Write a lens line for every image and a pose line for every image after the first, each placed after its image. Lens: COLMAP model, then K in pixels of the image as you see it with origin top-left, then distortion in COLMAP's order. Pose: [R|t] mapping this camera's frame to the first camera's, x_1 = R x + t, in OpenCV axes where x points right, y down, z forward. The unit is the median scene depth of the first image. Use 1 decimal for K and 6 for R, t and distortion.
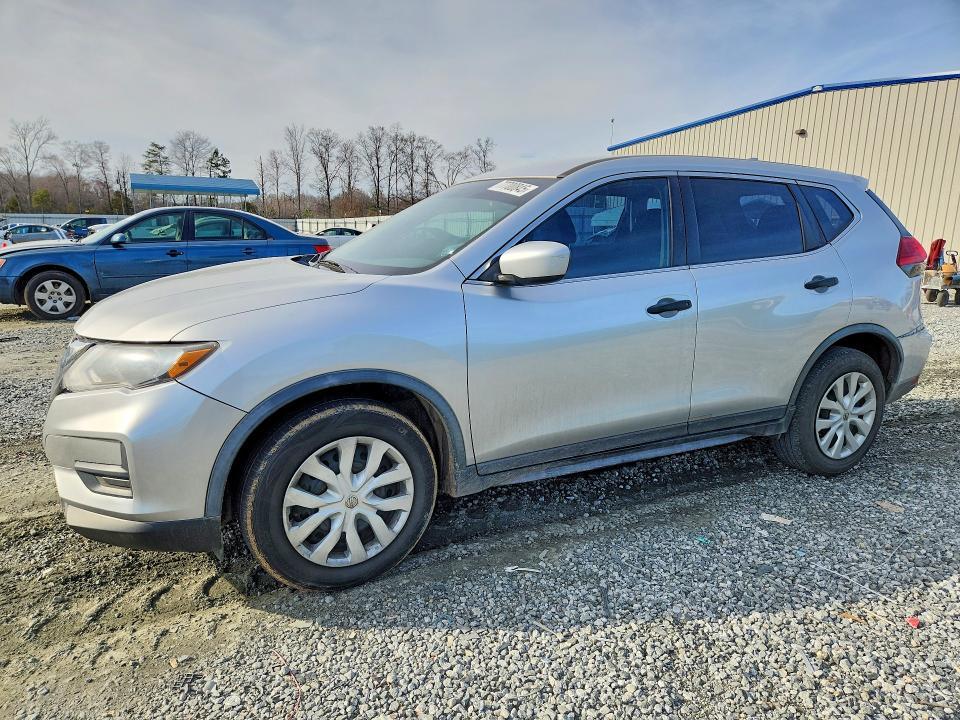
lens RADIAL K [[700.6, 0, 478.4], [0, 700.6, 358.2], [0, 0, 1]] dist [0.072486, -0.072874]
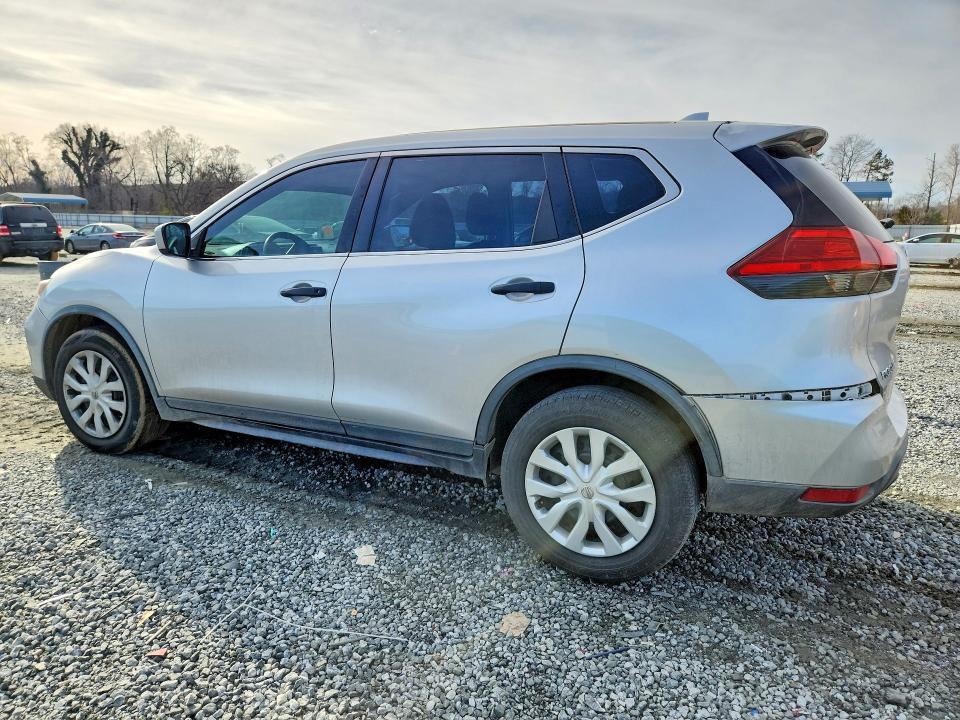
lens RADIAL K [[700.6, 0, 478.4], [0, 700.6, 358.2], [0, 0, 1]] dist [0.072486, -0.072874]
pose [[0.551428, 0.148397, -0.820918, 0.923808], [-0.160784, 0.984507, 0.069967, -0.068203], [0.818582, 0.093408, 0.566744, 0.490633]]
